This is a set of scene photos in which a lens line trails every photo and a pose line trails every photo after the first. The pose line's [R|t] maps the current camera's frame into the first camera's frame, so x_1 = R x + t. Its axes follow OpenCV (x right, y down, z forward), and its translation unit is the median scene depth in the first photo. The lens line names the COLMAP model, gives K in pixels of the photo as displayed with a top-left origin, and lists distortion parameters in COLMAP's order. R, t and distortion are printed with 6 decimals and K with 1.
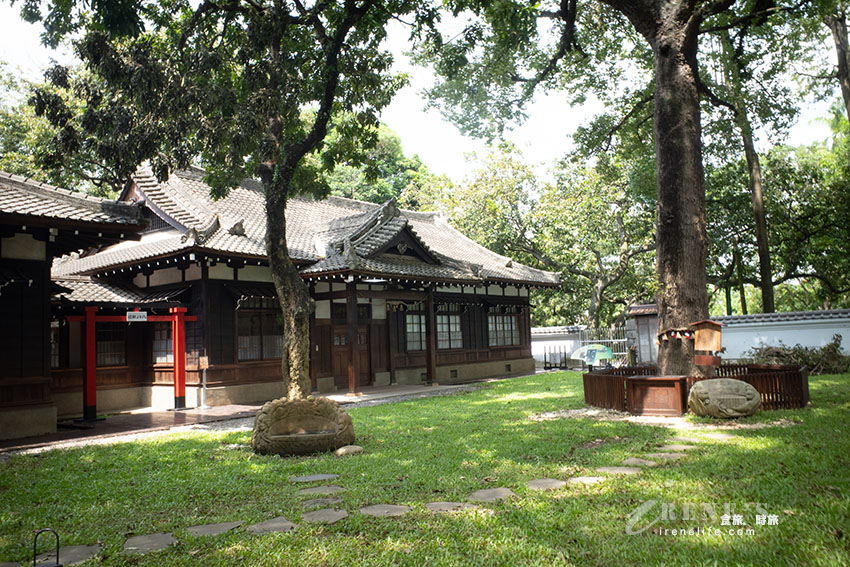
lens RADIAL K [[666.5, 0, 426.3], [0, 666.5, 297.5], [0, 0, 1]] dist [-0.055147, 0.050881]
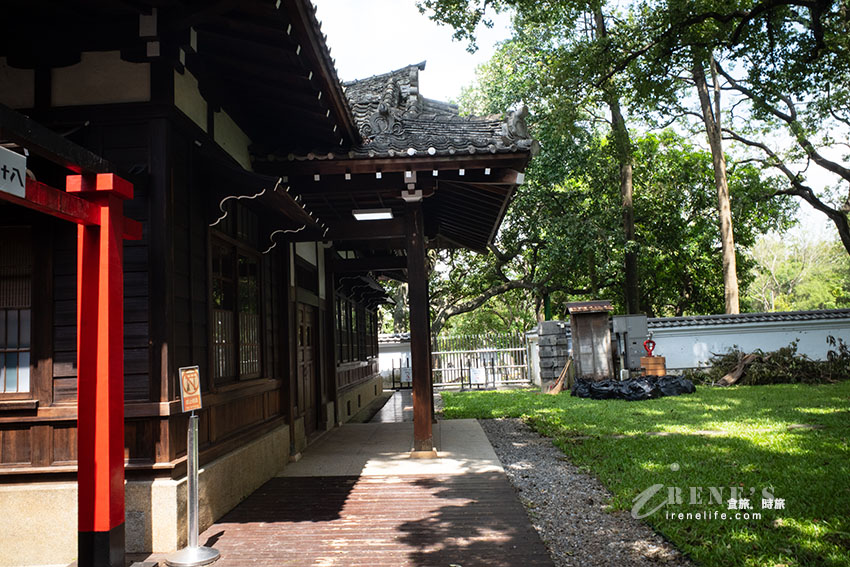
lens RADIAL K [[666.5, 0, 422.4], [0, 666.5, 288.6], [0, 0, 1]] dist [-0.055147, 0.050881]
pose [[0.804491, 0.056137, 0.591306, -0.385482], [-0.025811, 0.997887, -0.059621, 0.064197], [-0.593404, 0.032702, 0.804240, 0.653855]]
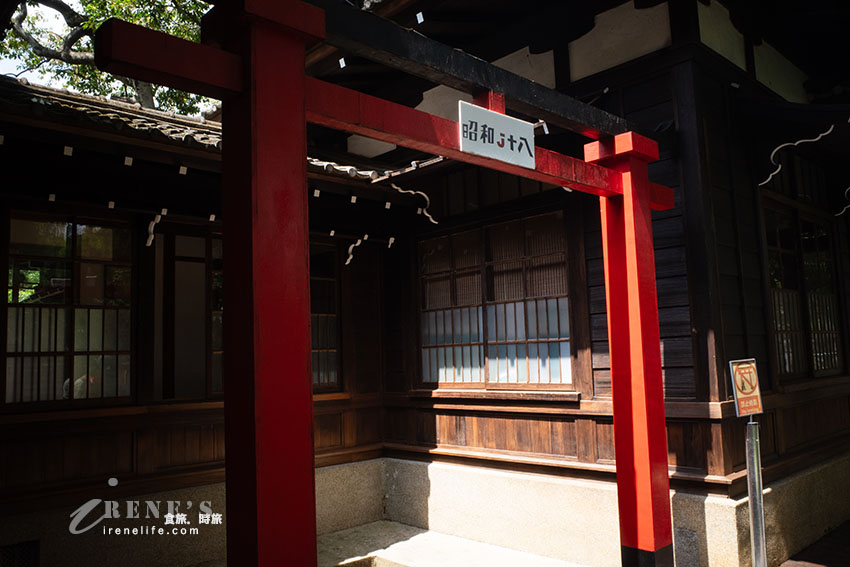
lens RADIAL K [[666.5, 0, 426.0], [0, 666.5, 288.0], [0, 0, 1]] dist [-0.055147, 0.050881]
pose [[0.987426, -0.009187, -0.157812, -0.368563], [0.002889, 0.999192, -0.040089, 0.067417], [0.158053, 0.039129, 0.986655, 0.698865]]
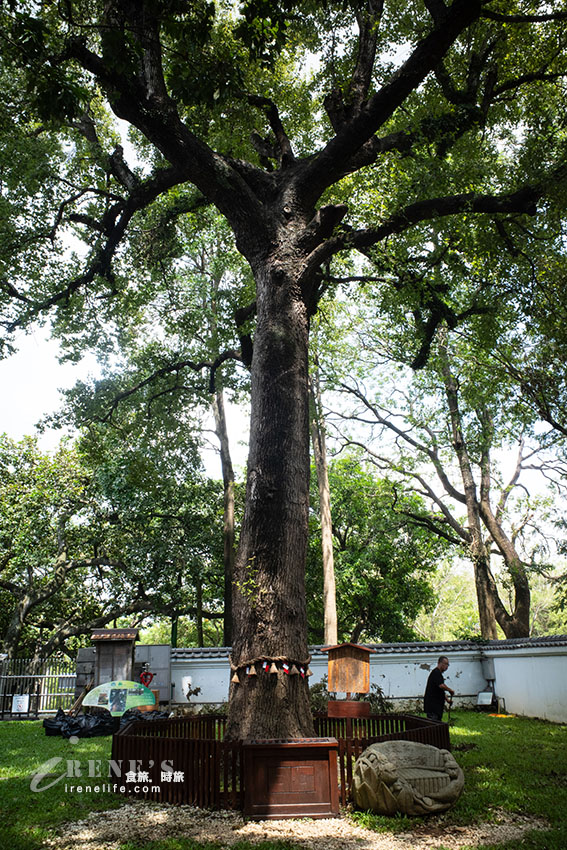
lens RADIAL K [[666.5, 0, 280.0], [0, 666.5, 433.8], [0, 0, 1]] dist [-0.055147, 0.050881]
pose [[0.767740, 0.234558, 0.596286, -0.043212], [-0.053471, 0.950797, -0.305165, 0.027463], [-0.638526, 0.202403, 0.742507, 0.349152]]
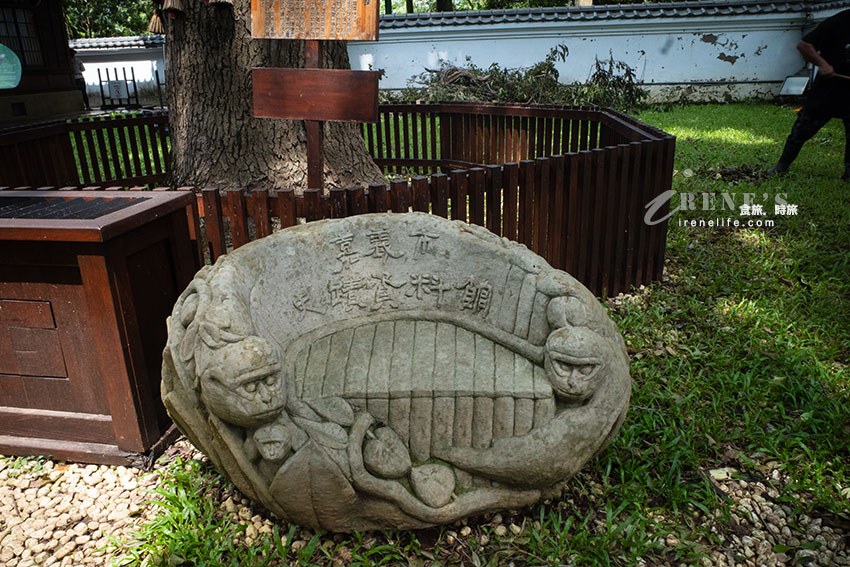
lens RADIAL K [[666.5, 0, 420.4], [0, 666.5, 290.4], [0, 0, 1]] dist [-0.055147, 0.050881]
pose [[0.886460, -0.138805, 0.441499, 0.242899], [-0.037516, 0.929272, 0.367485, 0.051135], [-0.461281, -0.342324, 0.818556, 0.544383]]
